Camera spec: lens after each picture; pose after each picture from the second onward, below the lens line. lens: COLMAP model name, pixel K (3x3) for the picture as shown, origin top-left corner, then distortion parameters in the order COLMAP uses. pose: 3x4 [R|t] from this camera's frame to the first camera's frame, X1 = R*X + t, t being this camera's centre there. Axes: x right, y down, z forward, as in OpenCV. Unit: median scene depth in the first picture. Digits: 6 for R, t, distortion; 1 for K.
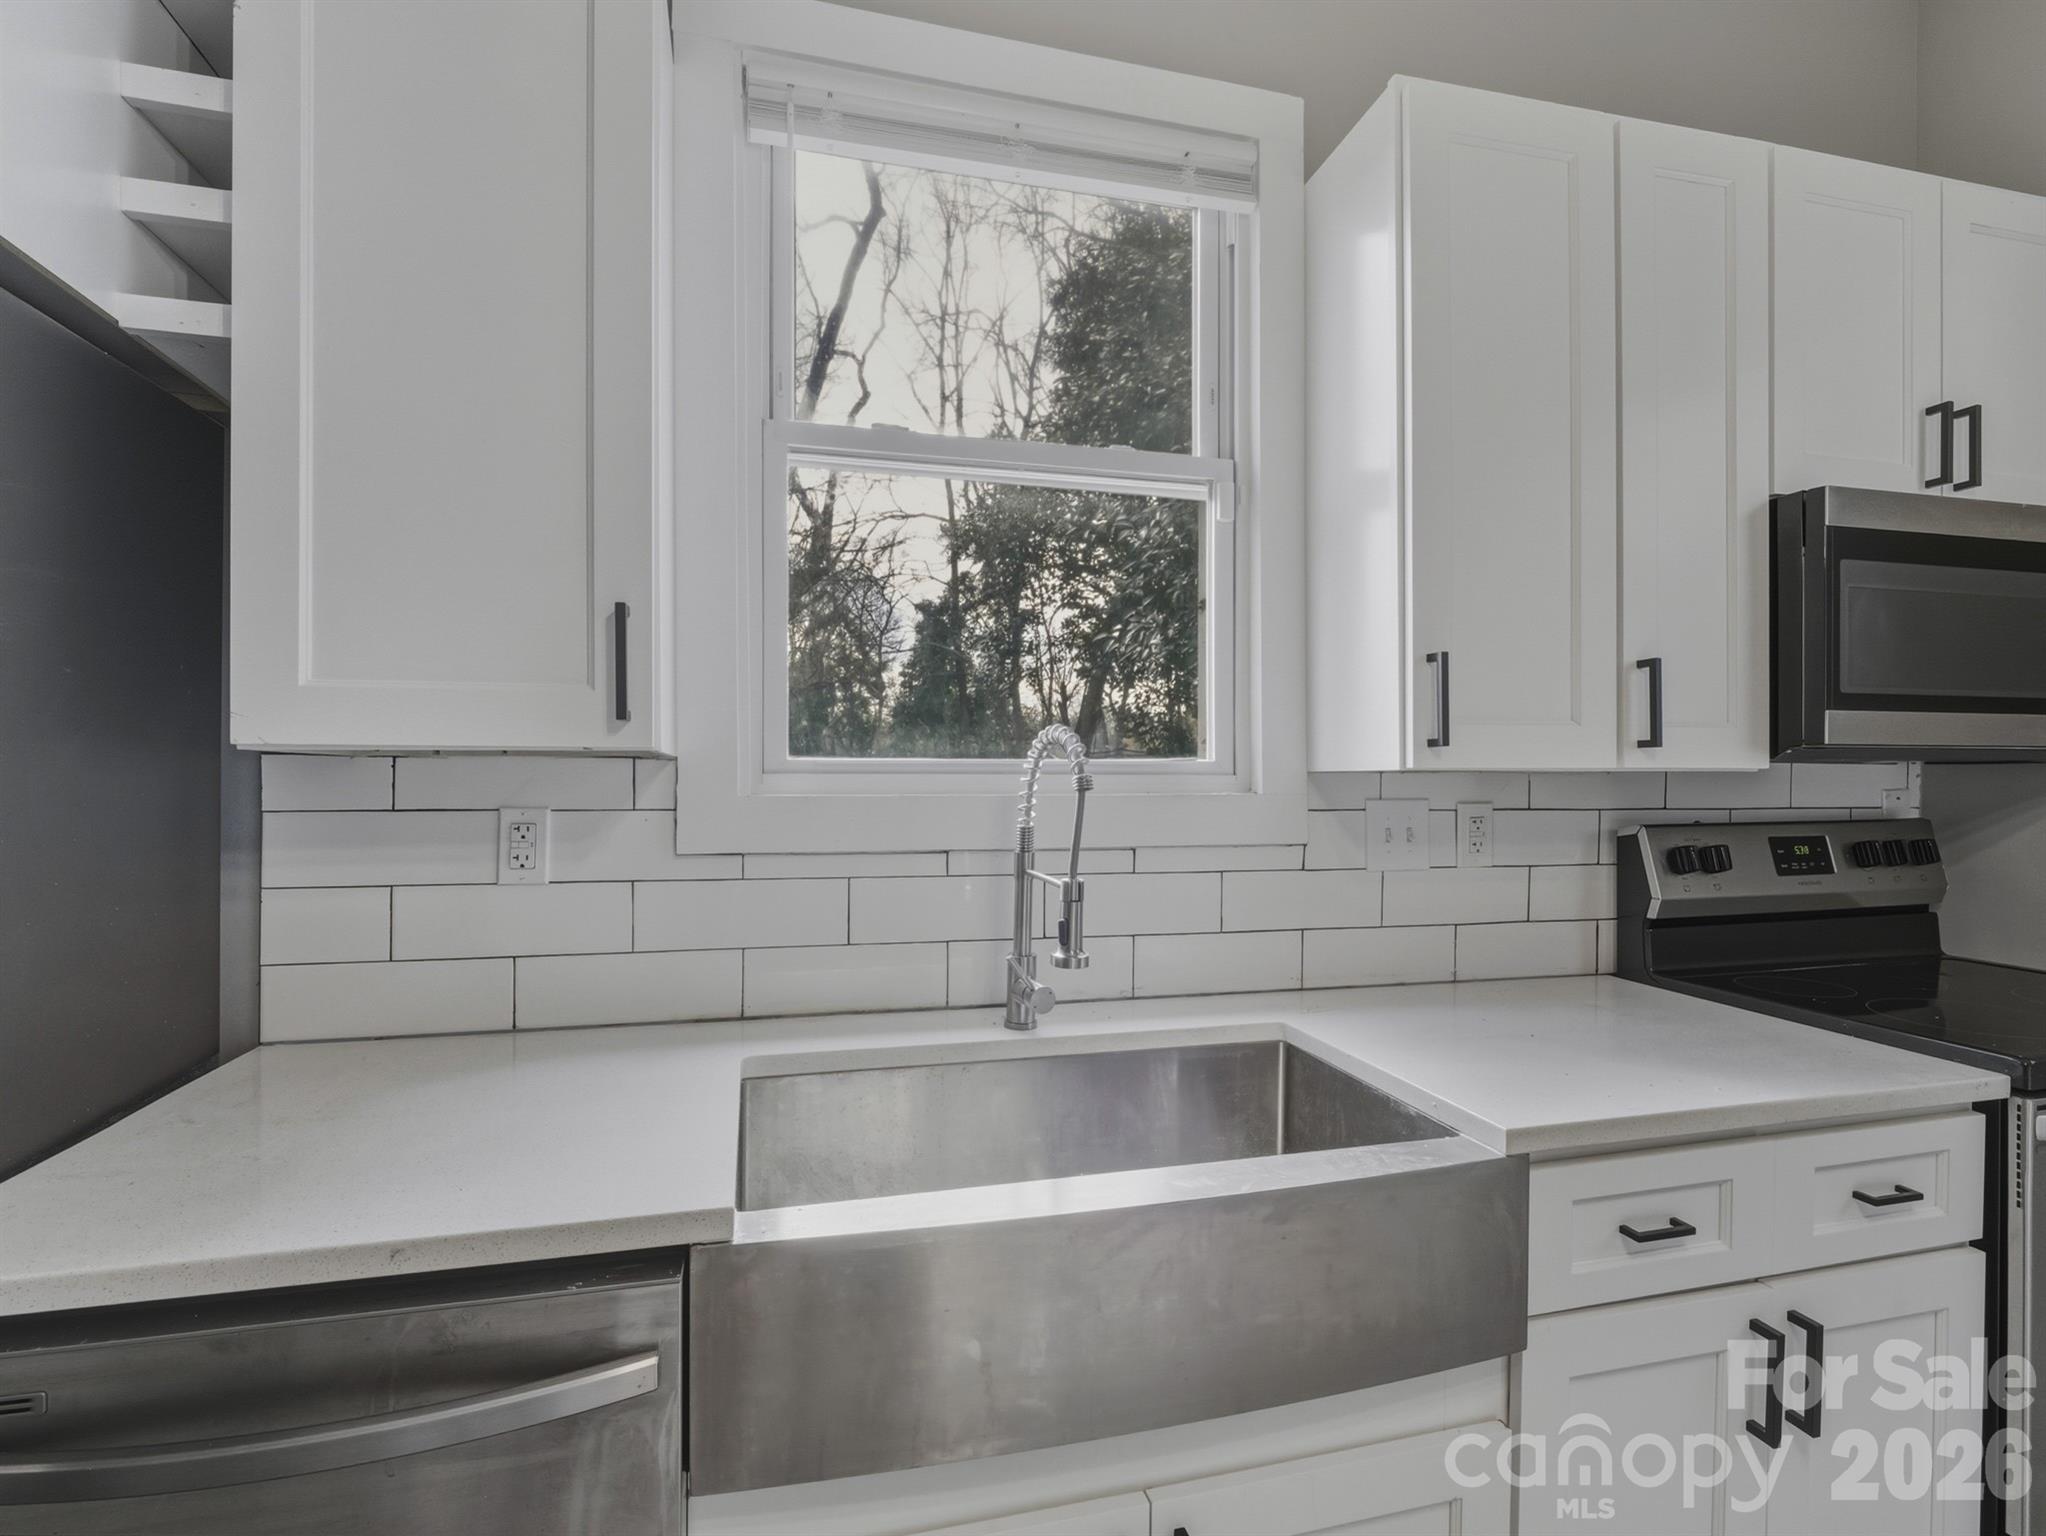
lens RADIAL K [[974.8, 0, 1022.3], [0, 974.8, 772.3], [0, 0, 1]] dist [-0.001255, -0.001211]
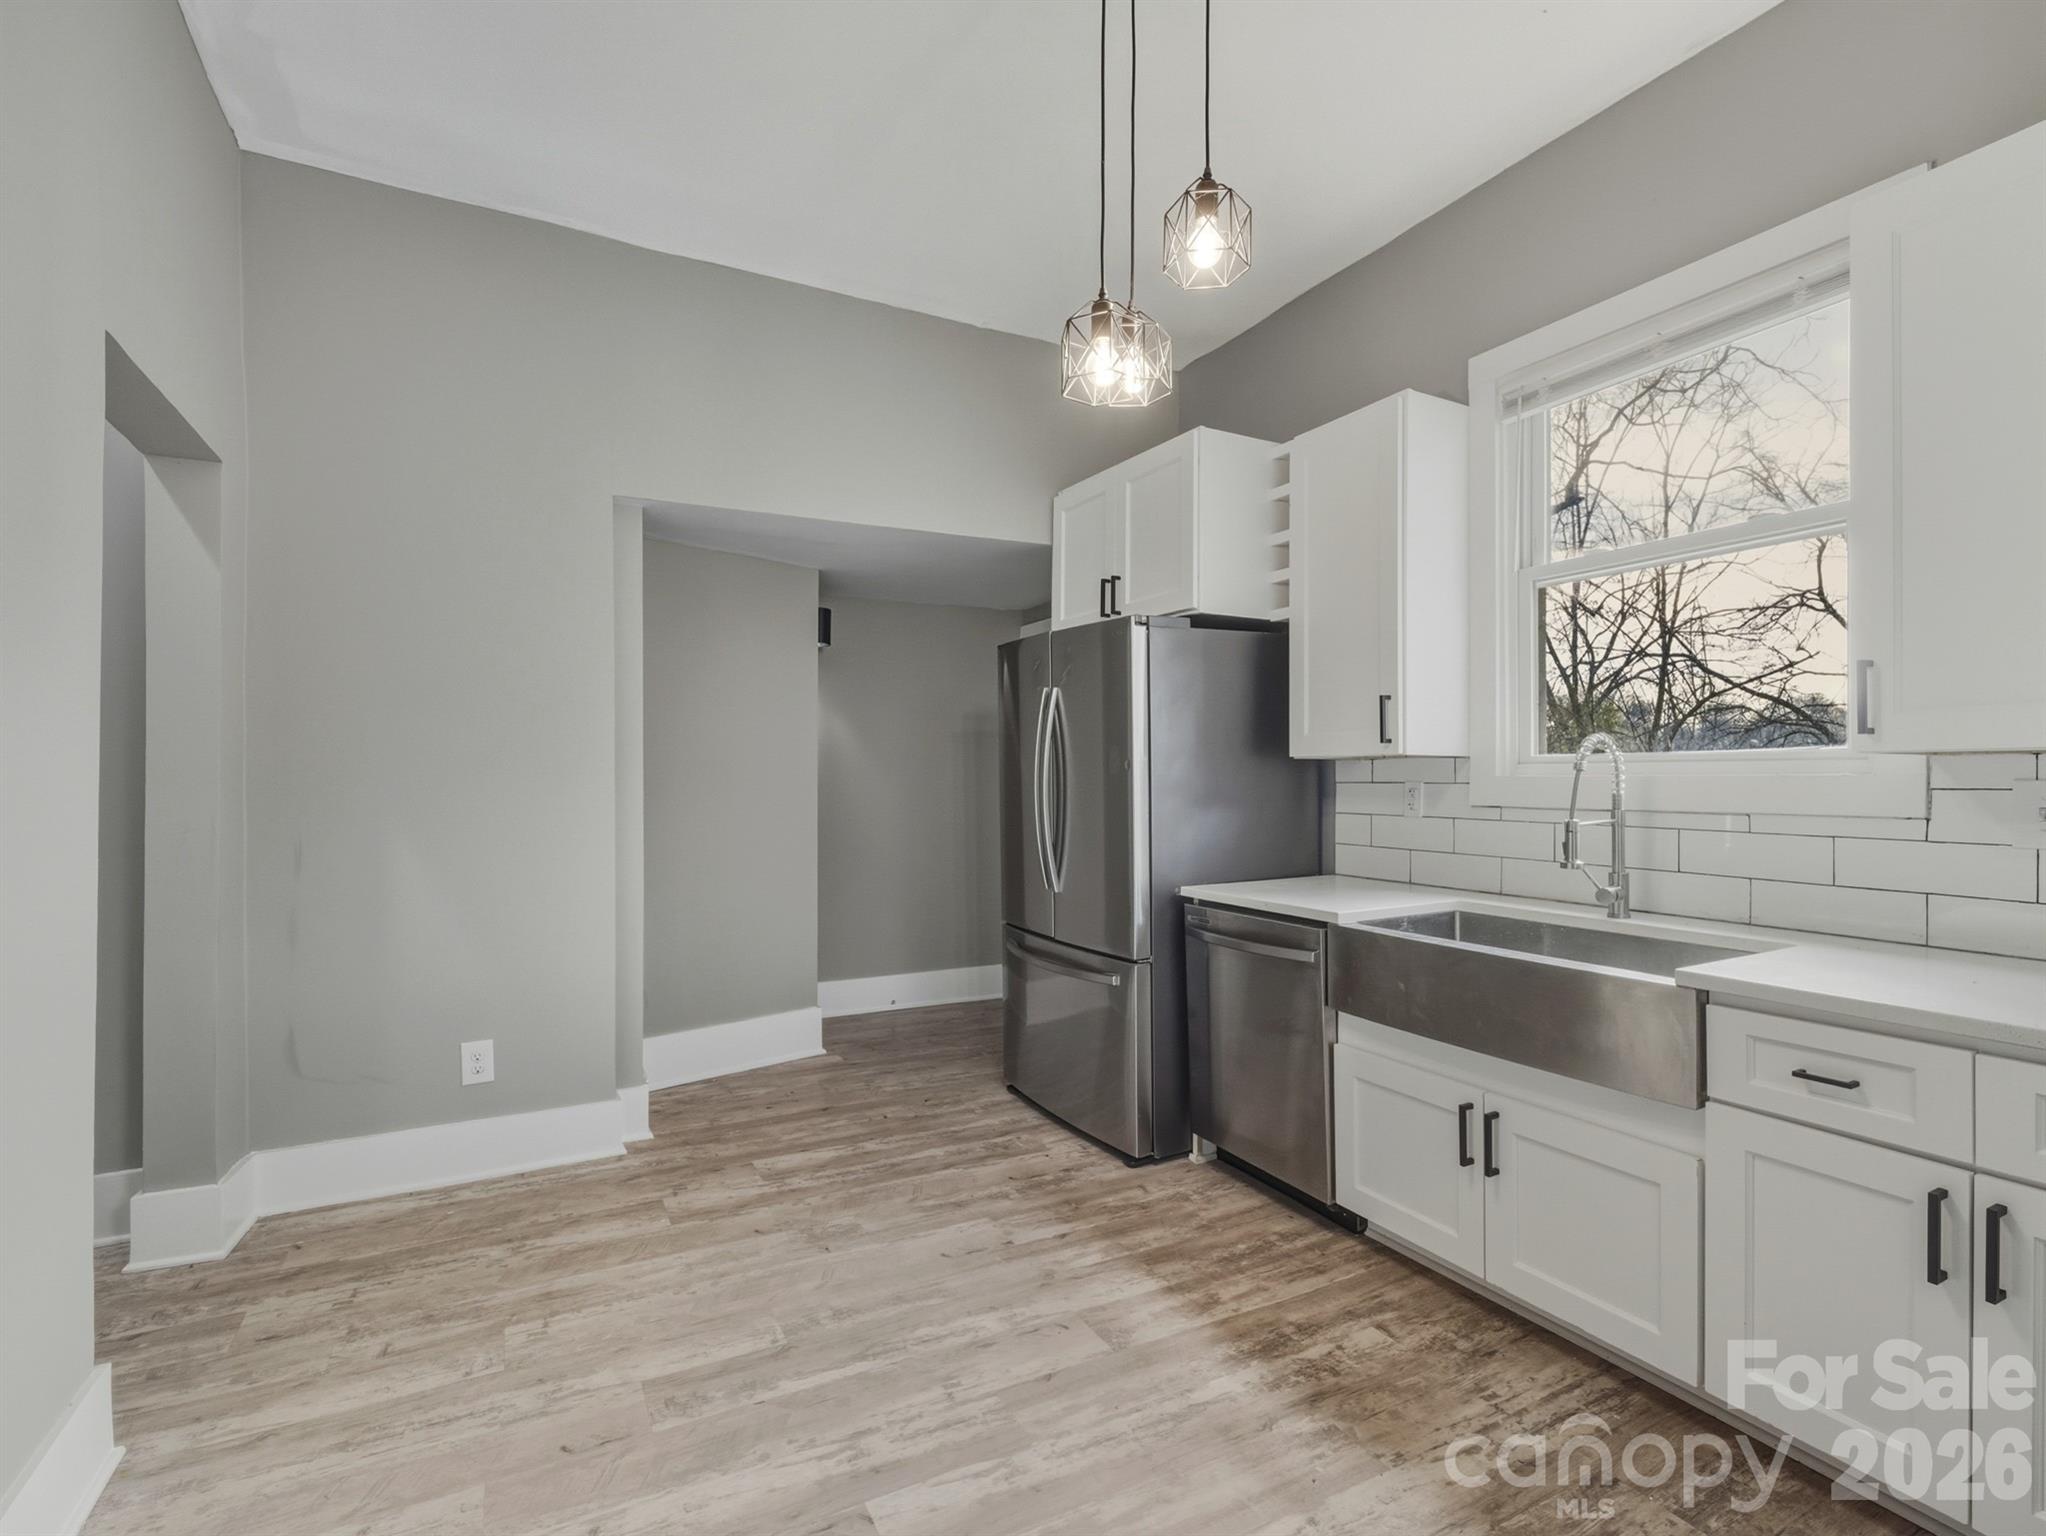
lens RADIAL K [[982.1, 0, 1009.4], [0, 982.1, 801.7], [0, 0, 1]] dist [0.001922, -0.000405]
pose [[0.215345, 0.017724, -0.976377, 1.269105], [0.004429, 0.999807, 0.019127, 0.030448], [0.976528, -0.008444, 0.215225, -0.319704]]
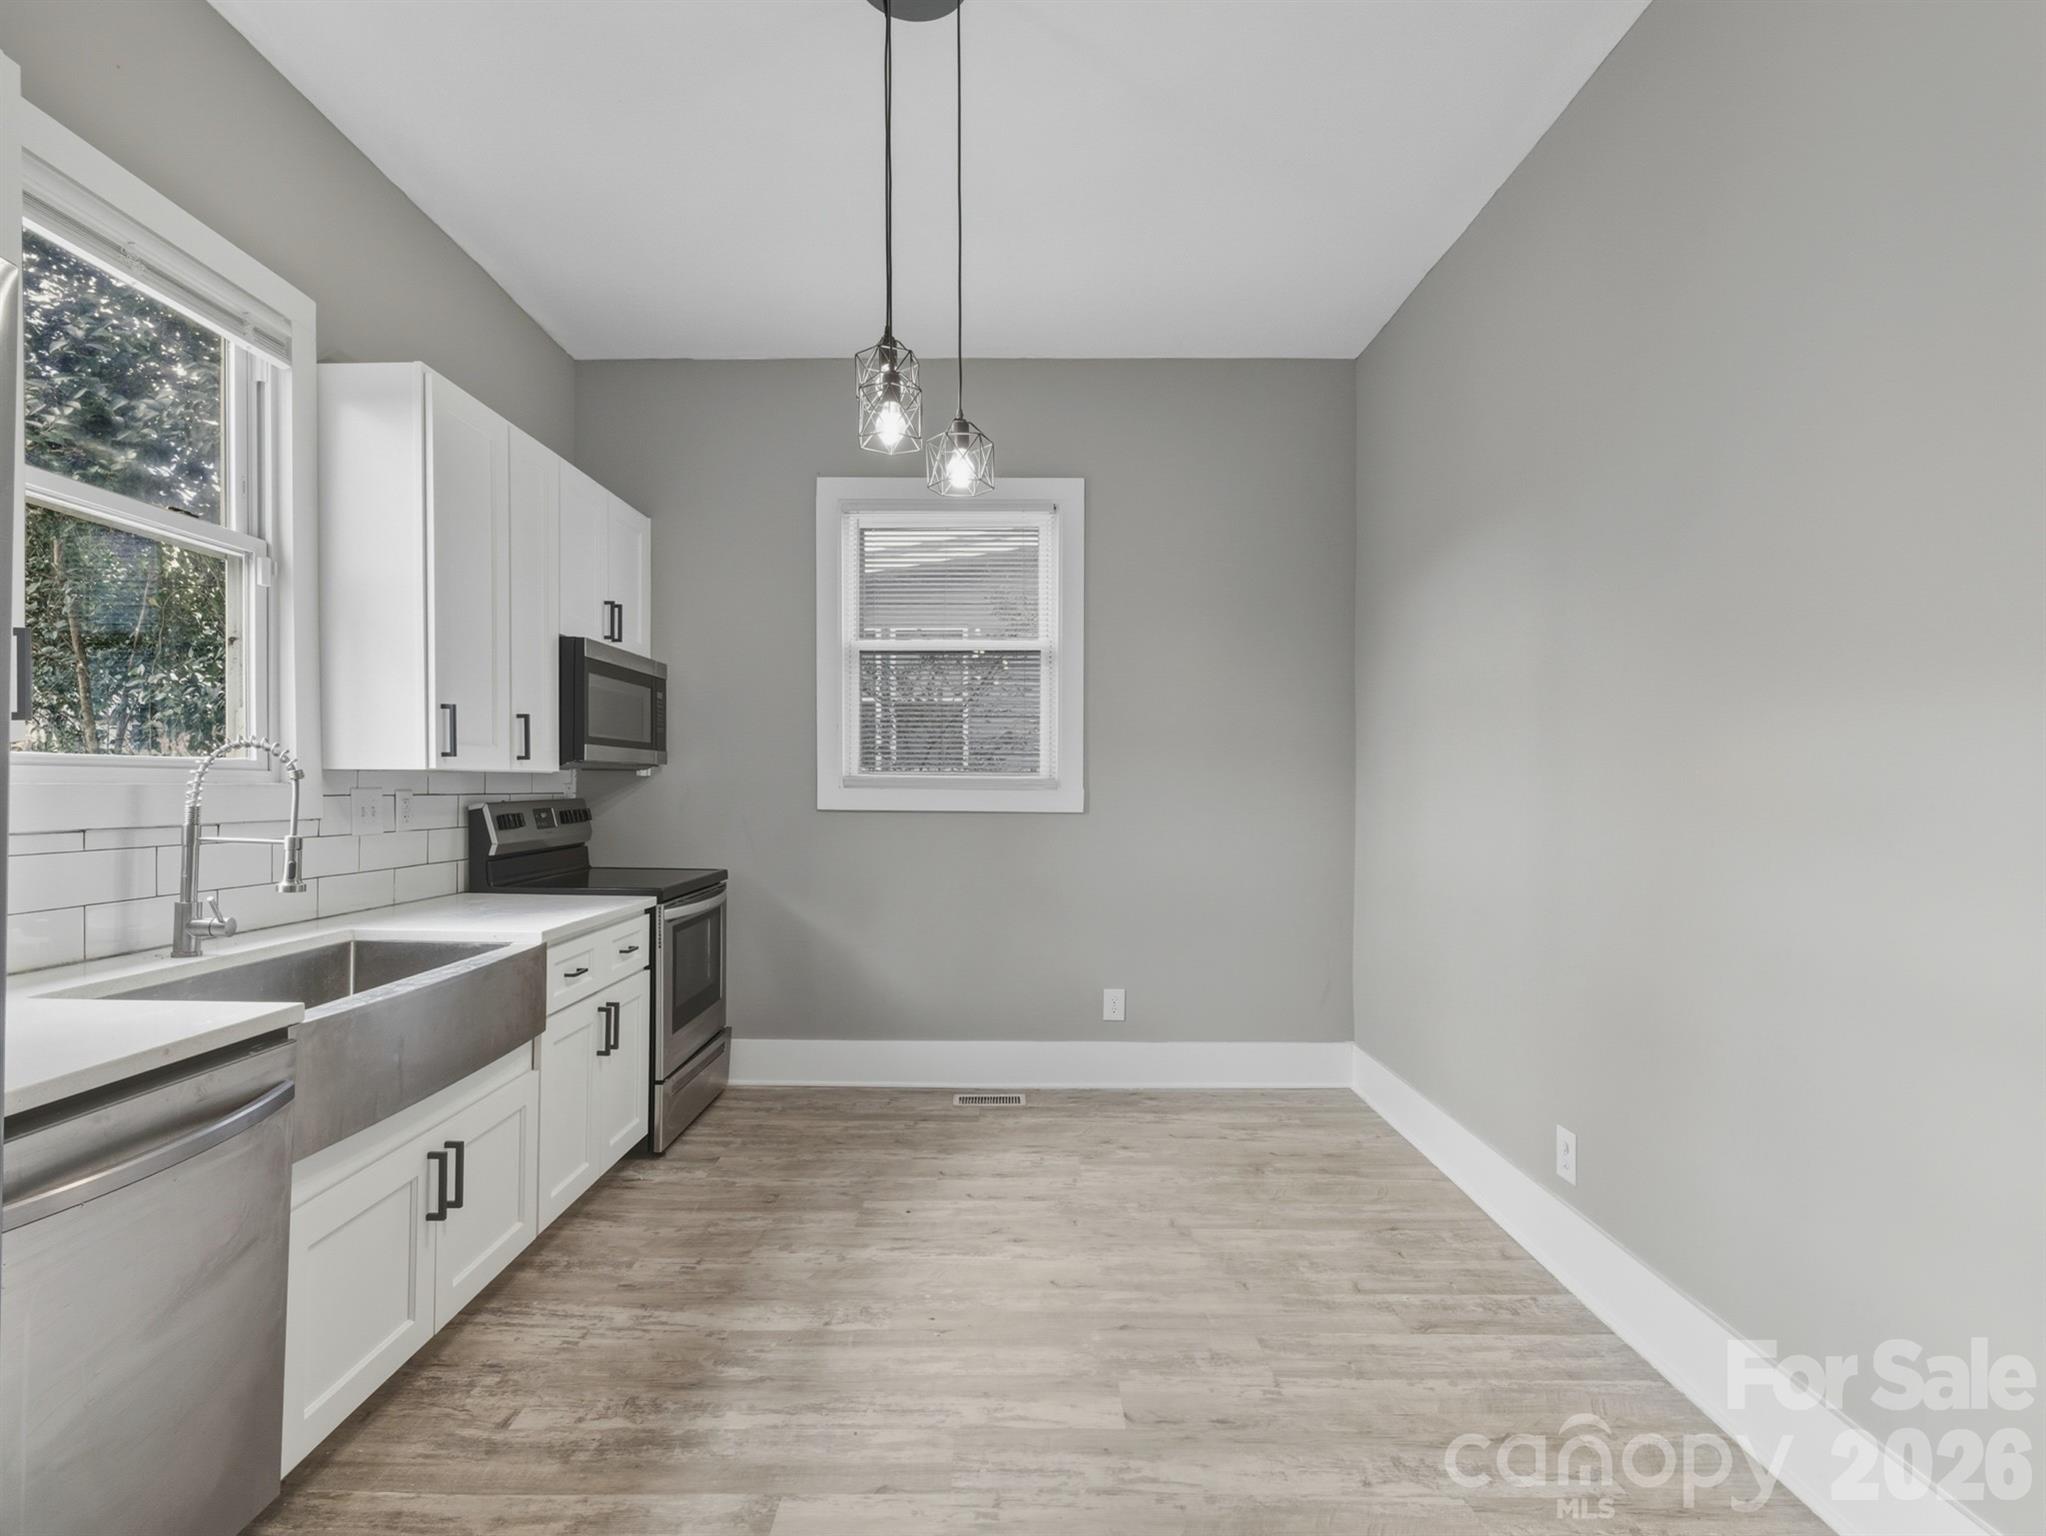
lens RADIAL K [[982.1, 0, 1009.4], [0, 982.1, 801.7], [0, 0, 1]] dist [0.001922, -0.000405]
pose [[0.252356, -0.016025, 0.967502, -0.950411], [-0.008959, 0.999781, 0.018896, 0.011812], [-0.967593, -0.013436, 0.252157, -0.405393]]
